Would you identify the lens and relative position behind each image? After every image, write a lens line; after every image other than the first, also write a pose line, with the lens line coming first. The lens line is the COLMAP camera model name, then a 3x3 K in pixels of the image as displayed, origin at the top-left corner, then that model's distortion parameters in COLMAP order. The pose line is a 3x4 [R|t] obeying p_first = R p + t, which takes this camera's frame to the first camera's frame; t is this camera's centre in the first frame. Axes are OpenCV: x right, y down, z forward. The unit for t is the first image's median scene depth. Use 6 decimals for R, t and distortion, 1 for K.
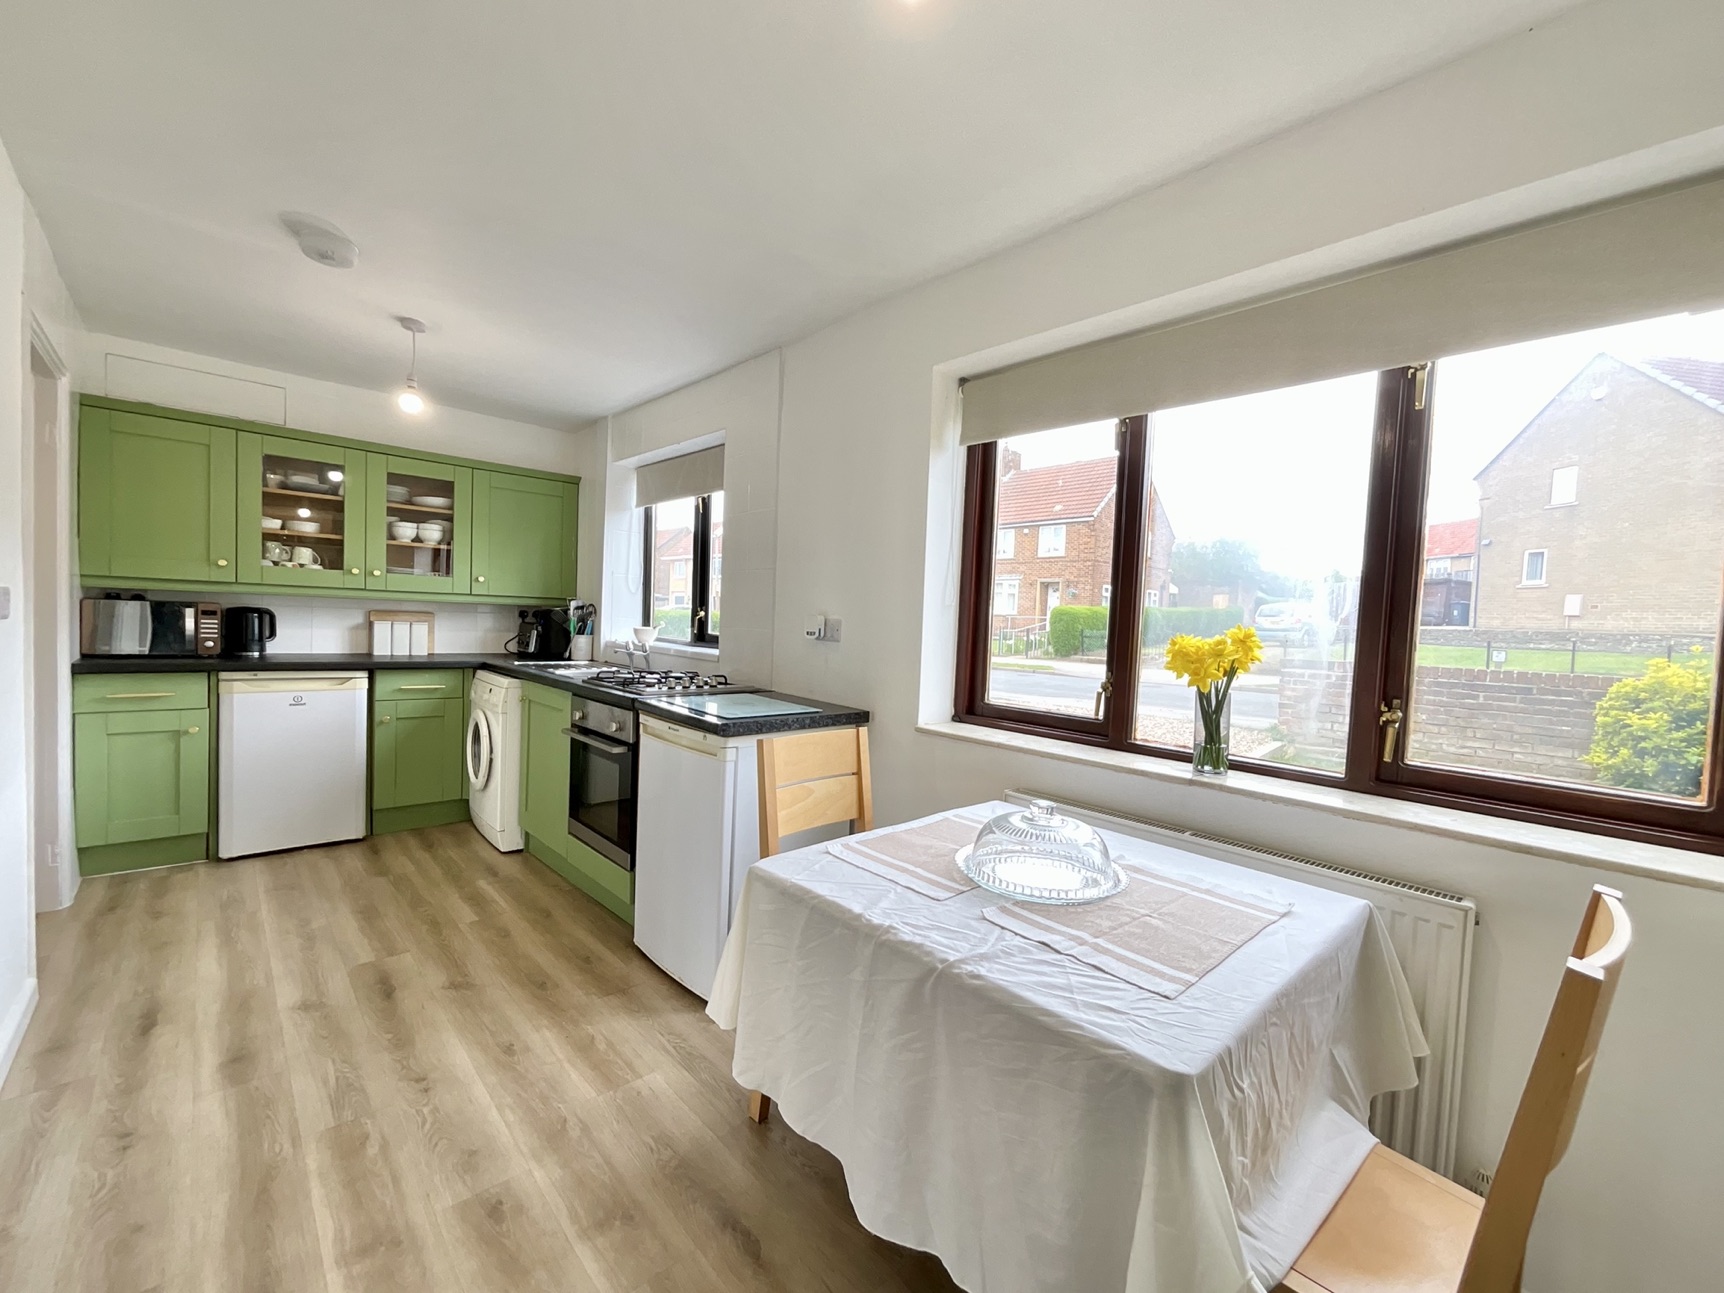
lens RADIAL K [[695.4, 0, 862.0], [0, 695.4, 646.5], [0, 0, 1]] dist [-0.000745, -0.000370]
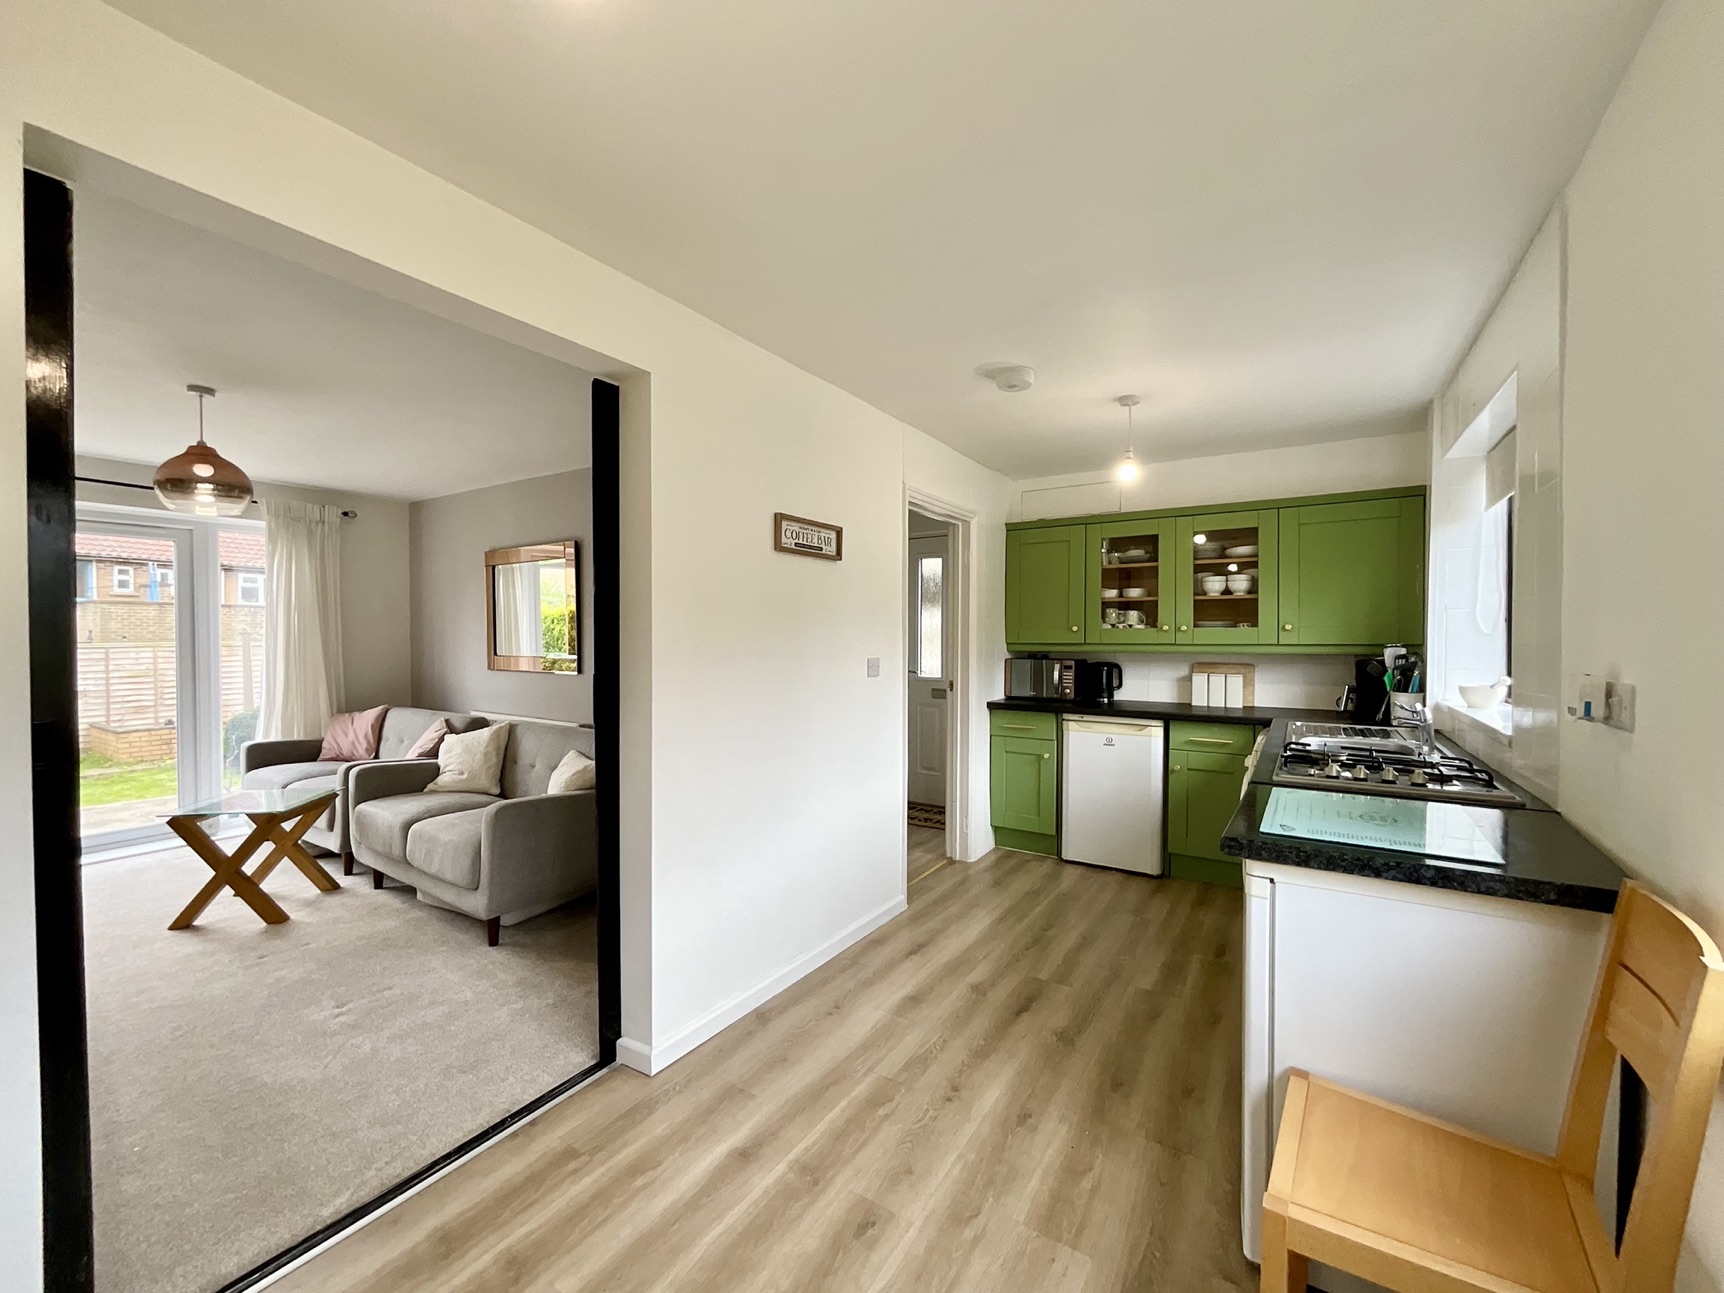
lens RADIAL K [[698.3, 0, 855.6], [0, 698.3, 648.8], [0, 0, 1]] dist [-0.002008, 0.000005]
pose [[0.243415, -0.027445, -0.969534, 0.232946], [-0.028740, 0.998957, -0.035494, -0.024565], [0.969496, 0.036504, 0.242372, 0.283882]]
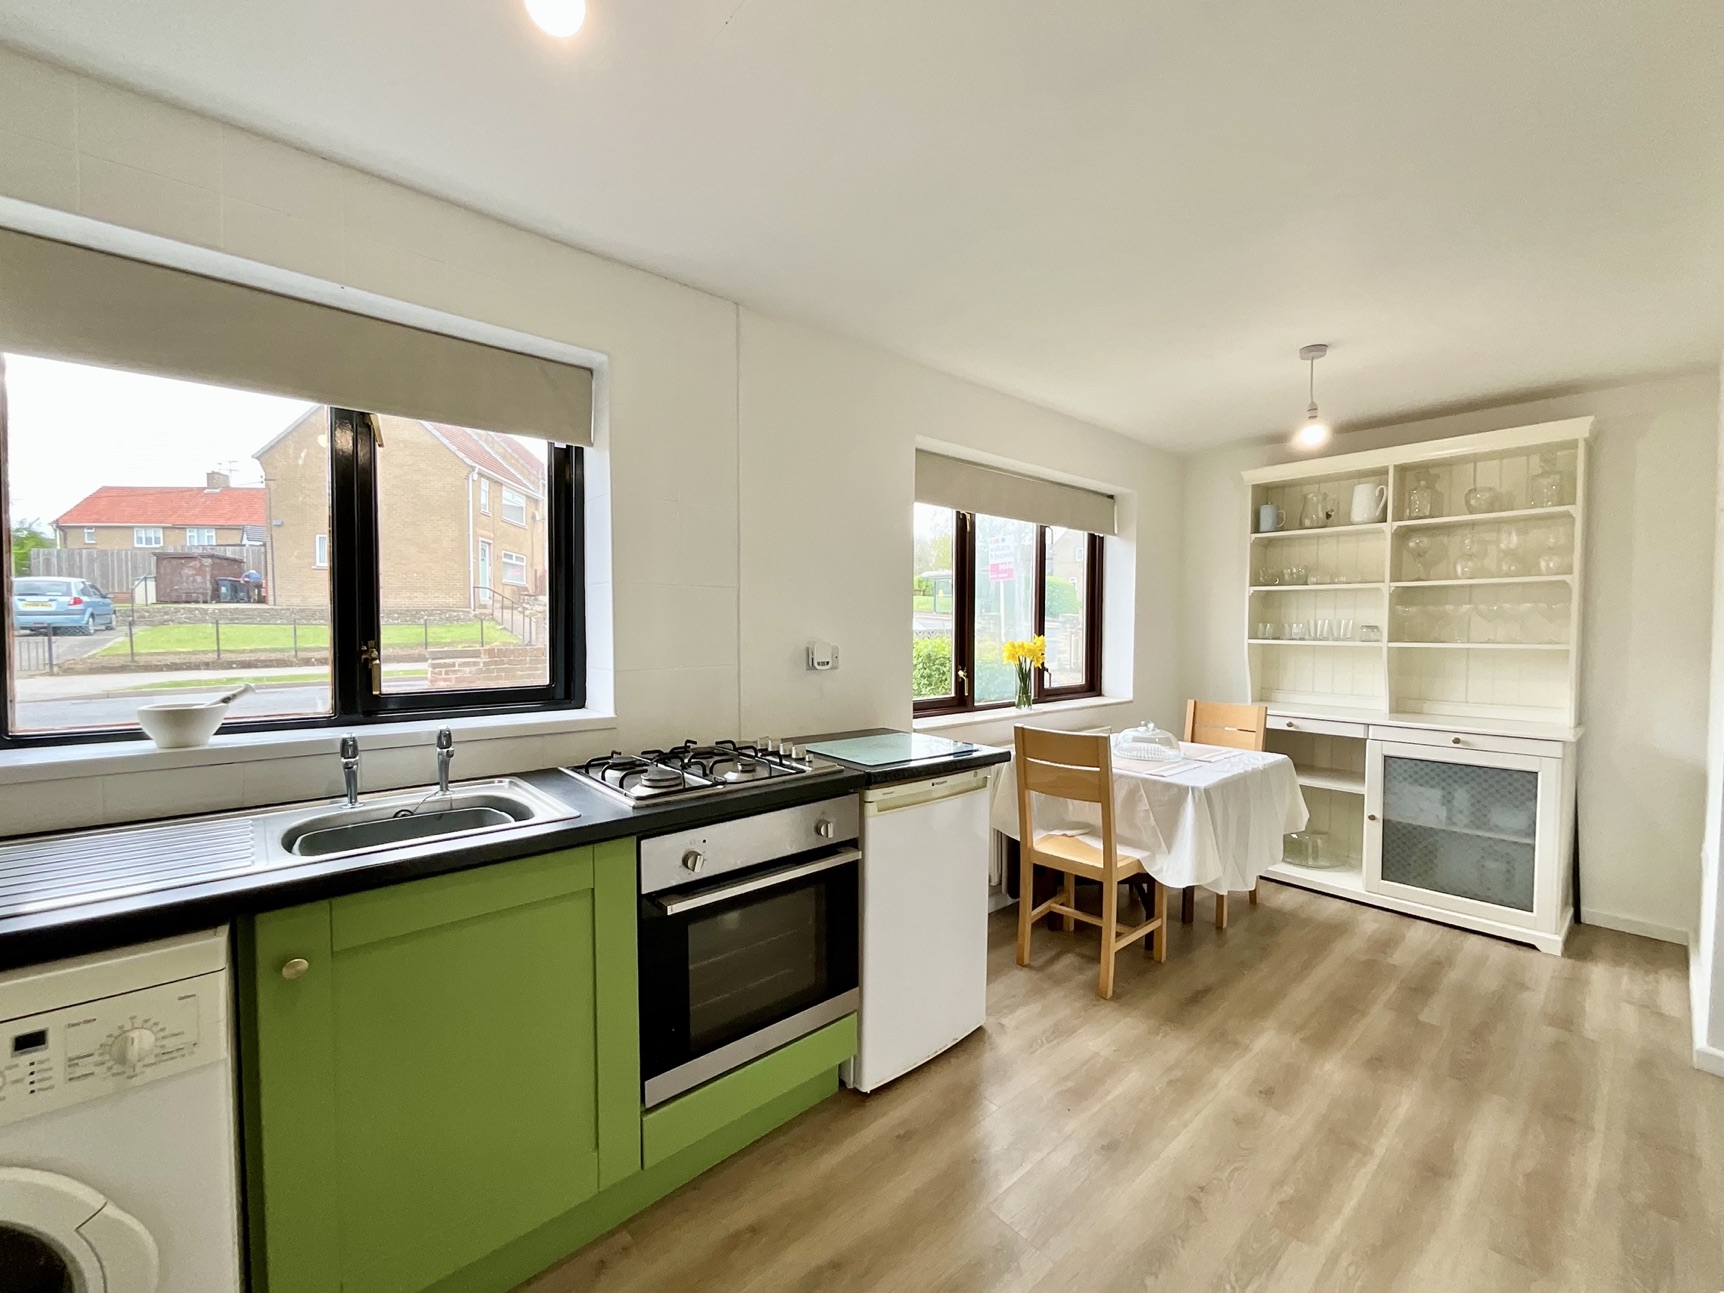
lens RADIAL K [[698.3, 0, 855.6], [0, 698.3, 648.8], [0, 0, 1]] dist [-0.002008, 0.000005]
pose [[0.040683, -0.080853, 0.995895, -0.775091], [0.039047, 0.996088, 0.079273, -0.085333], [-0.998409, 0.035662, 0.043681, 0.715662]]
